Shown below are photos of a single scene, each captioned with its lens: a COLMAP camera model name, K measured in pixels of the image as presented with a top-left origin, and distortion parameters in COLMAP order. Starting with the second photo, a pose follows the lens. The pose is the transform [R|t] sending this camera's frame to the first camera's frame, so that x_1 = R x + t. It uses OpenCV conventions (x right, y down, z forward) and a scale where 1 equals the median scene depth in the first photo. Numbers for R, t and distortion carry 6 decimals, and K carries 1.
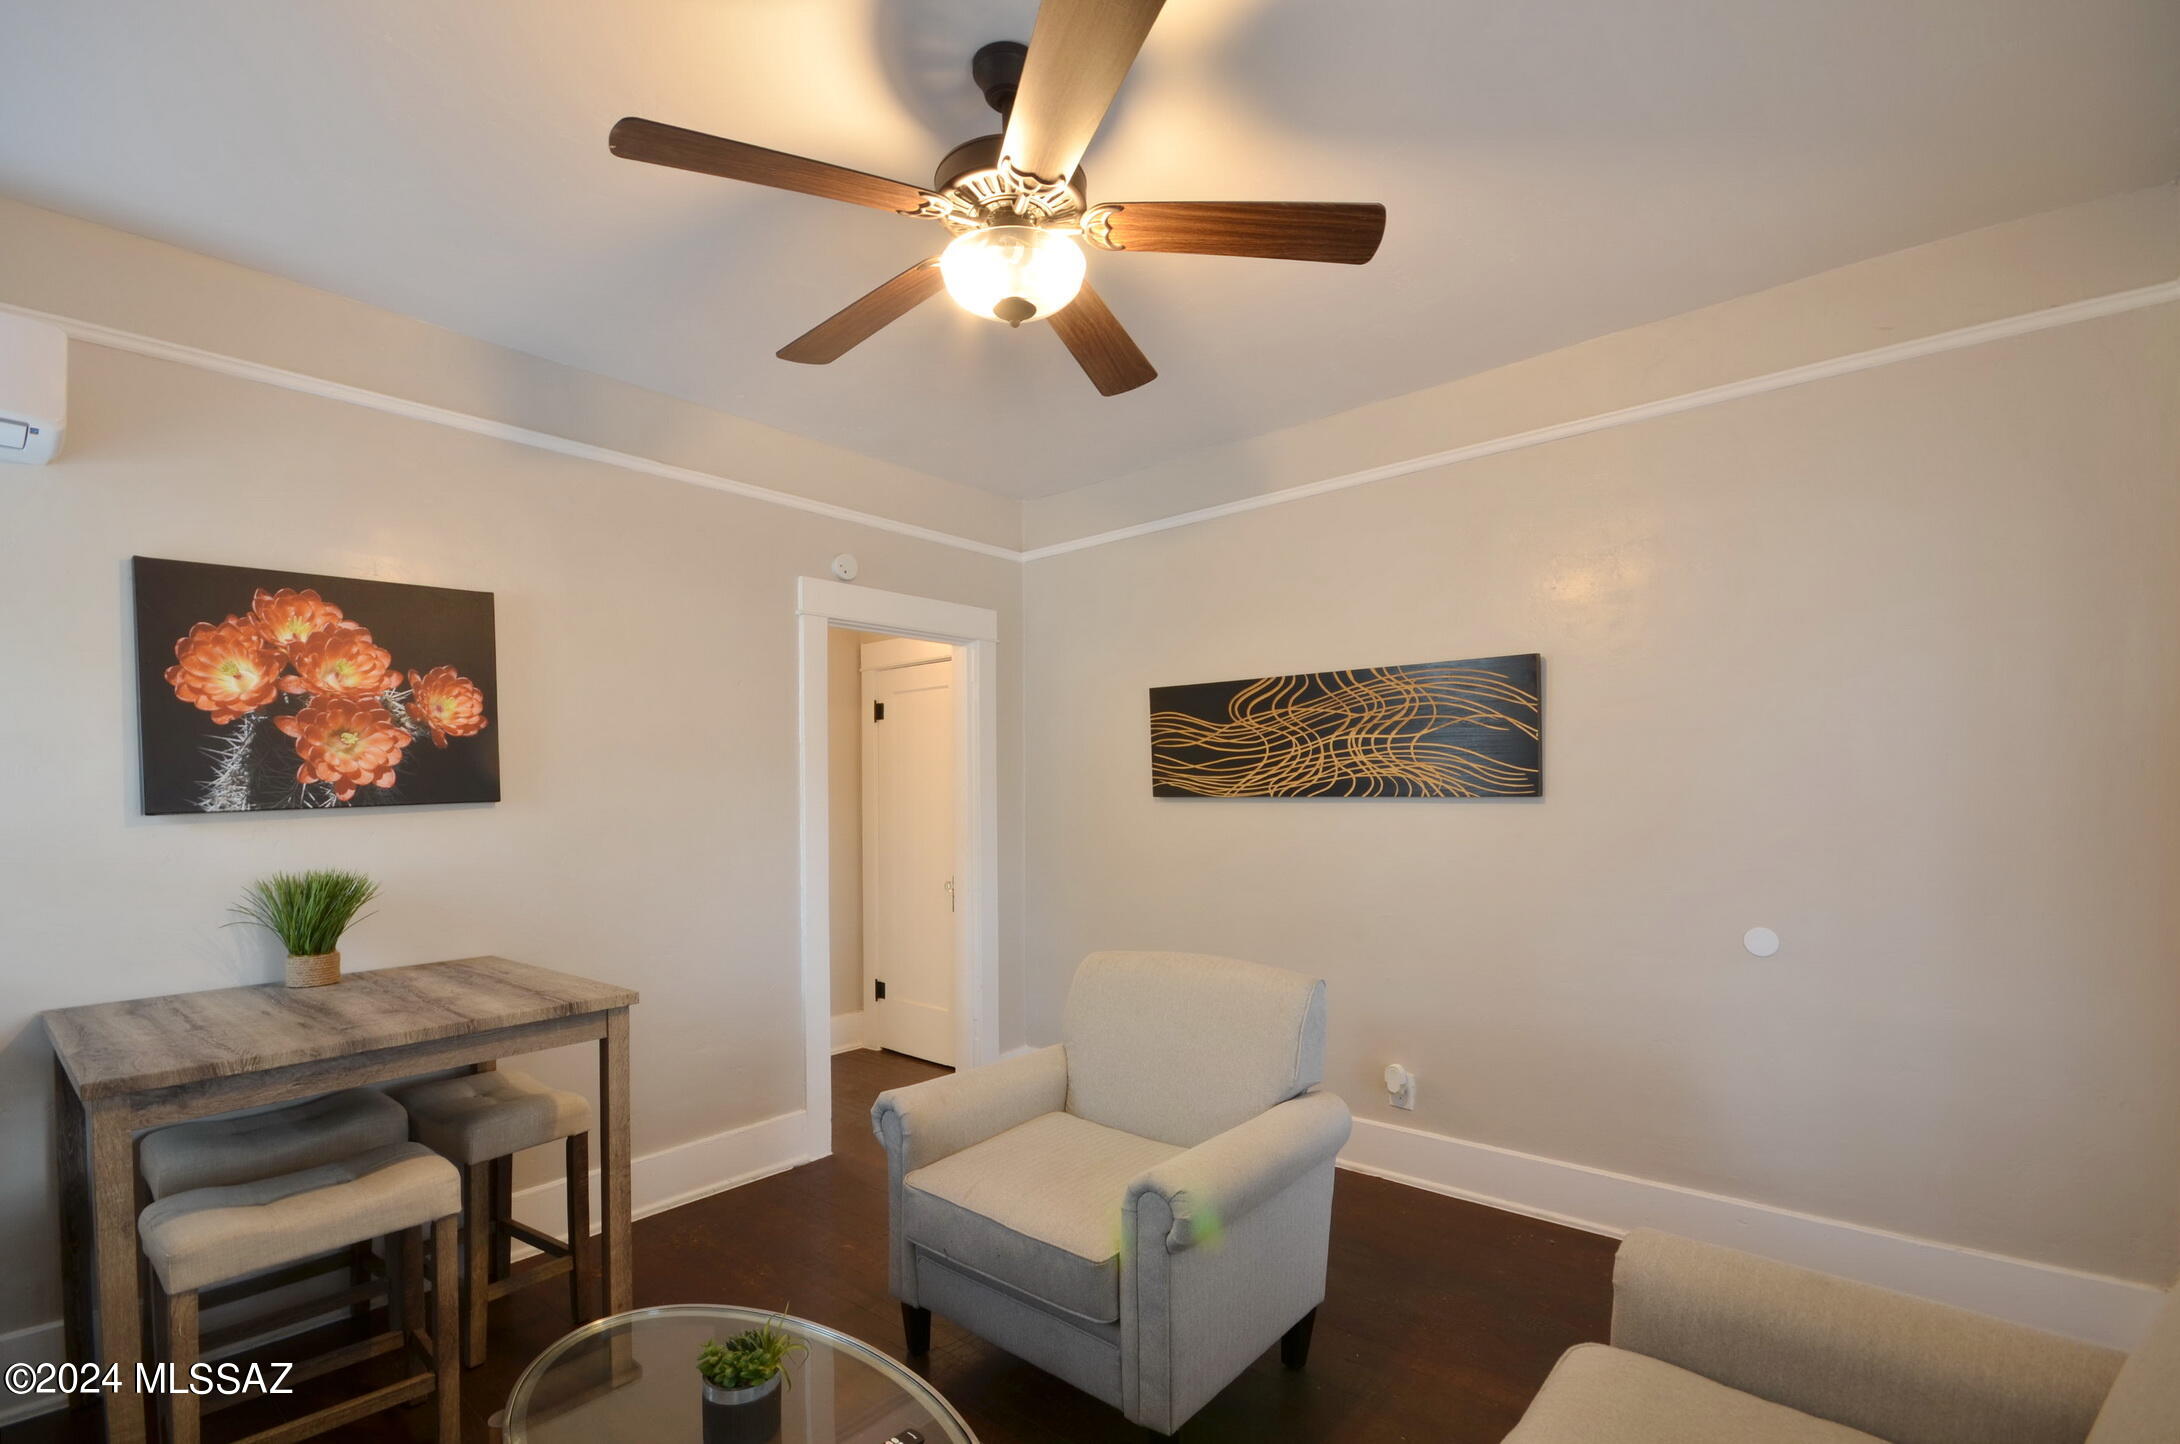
lens RADIAL K [[972.7, 0, 1116.2], [0, 972.7, 795.8], [0, 0, 1]] dist [-0.000854, -0.001419]
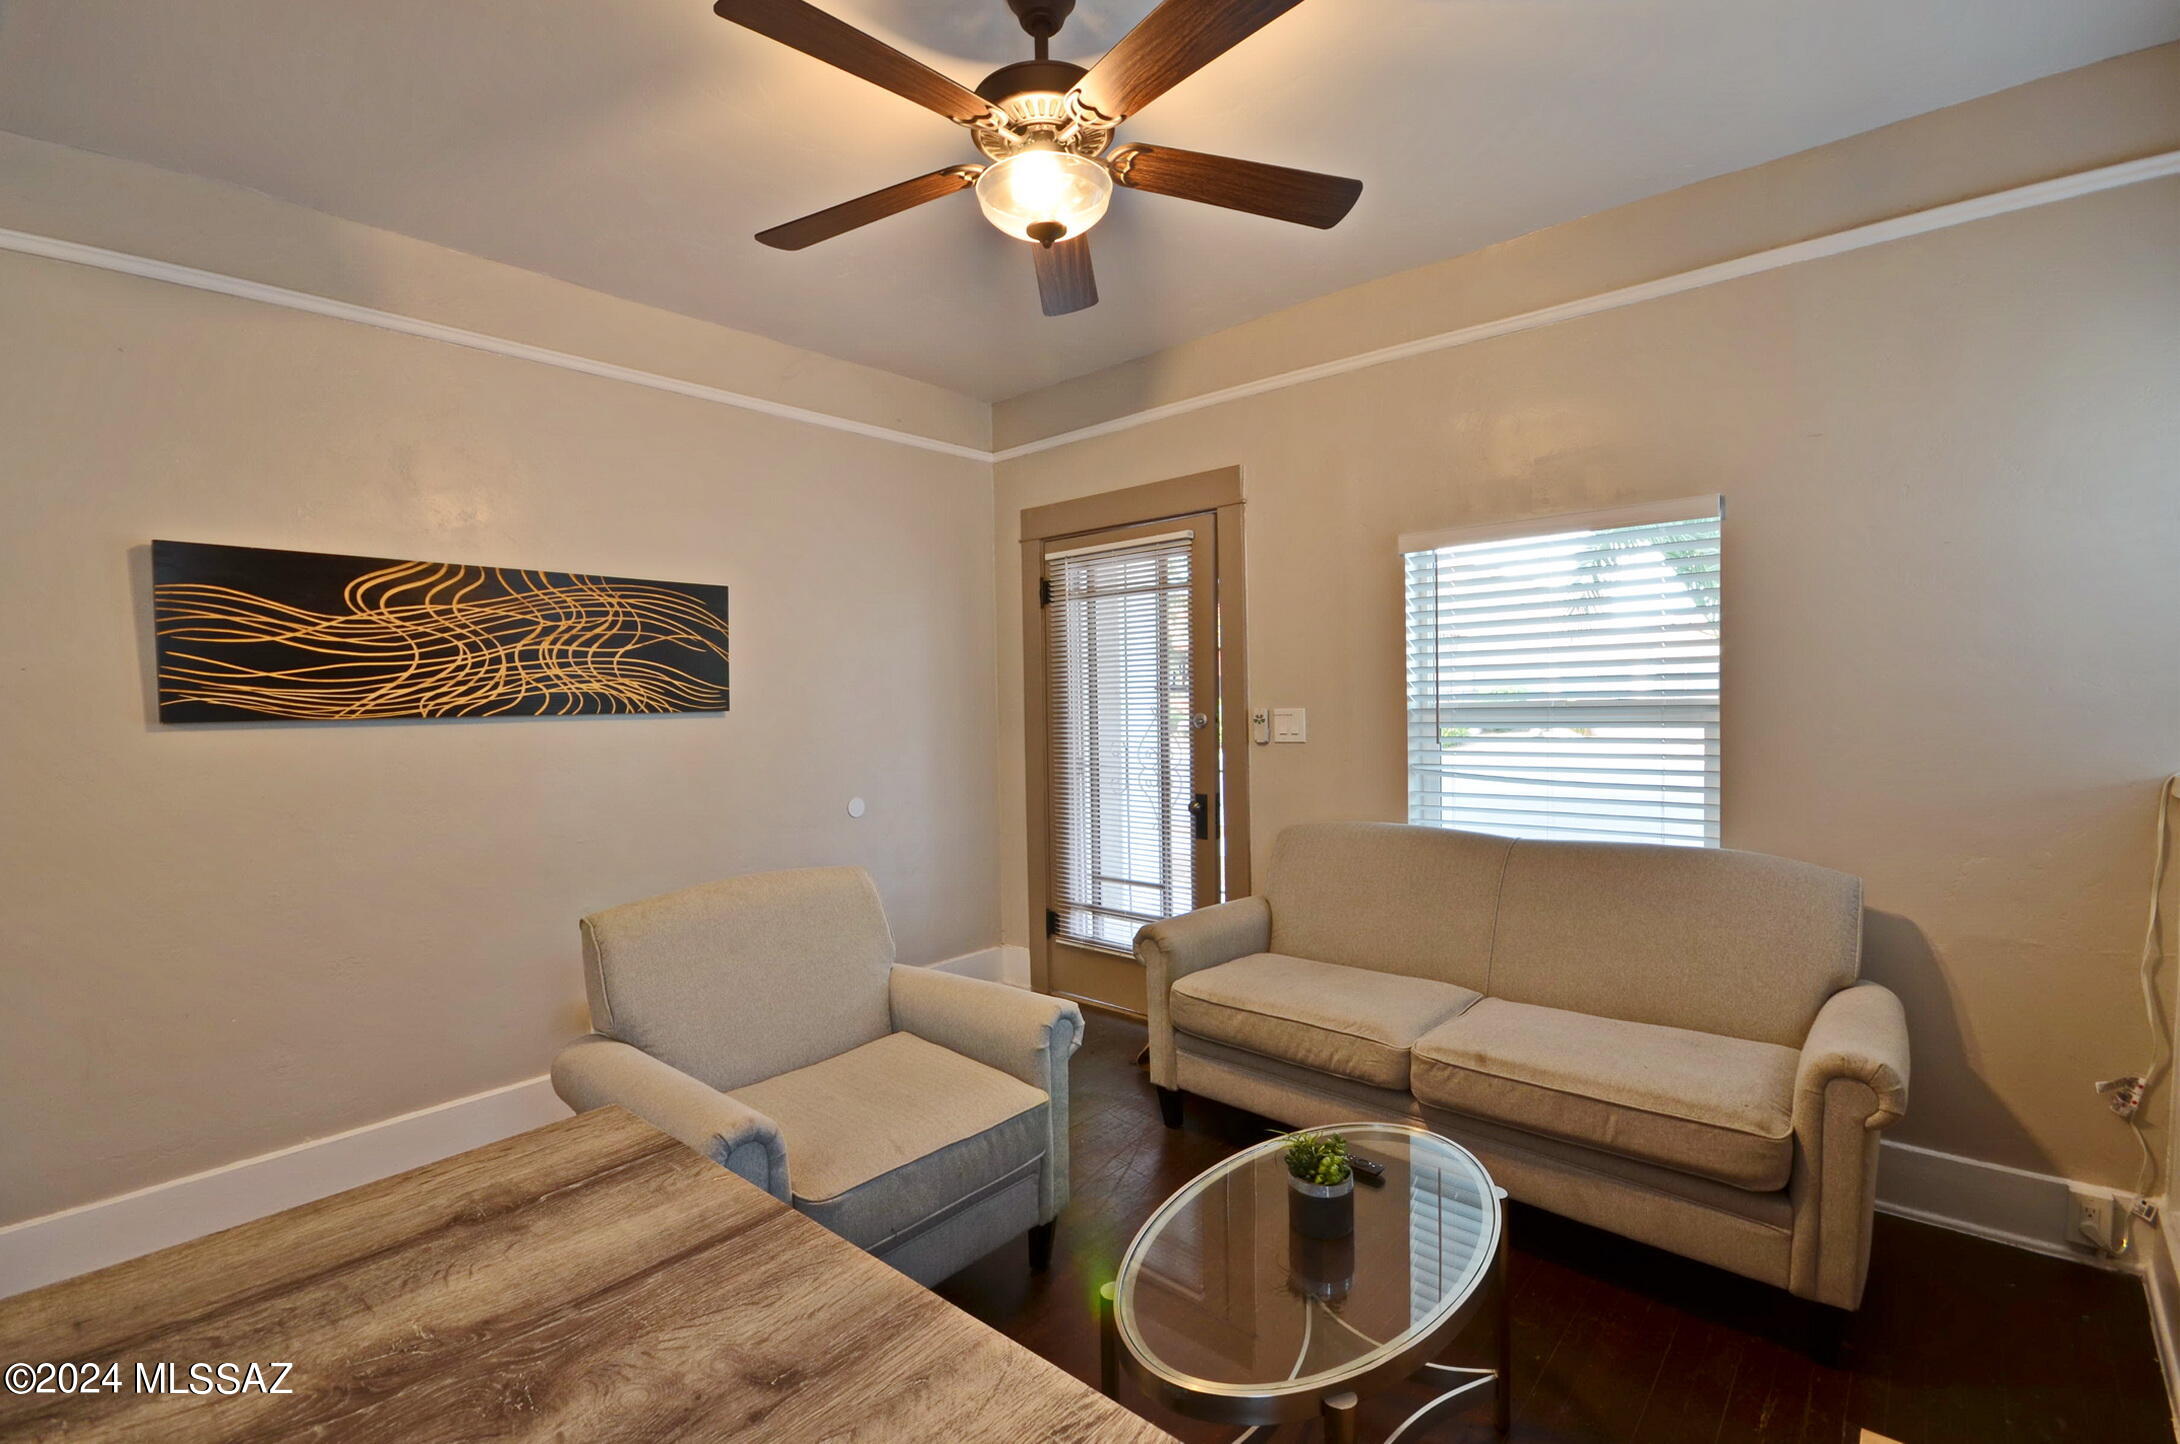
lens RADIAL K [[972.7, 0, 1091.4], [0, 972.7, 720.6], [0, 0, 1]] dist [-0.000854, -0.001419]
pose [[0.024474, -0.017423, 0.999549, -0.624097], [0.020642, 0.999644, 0.016919, 0.001360], [-0.999487, 0.020219, 0.024825, 0.478913]]
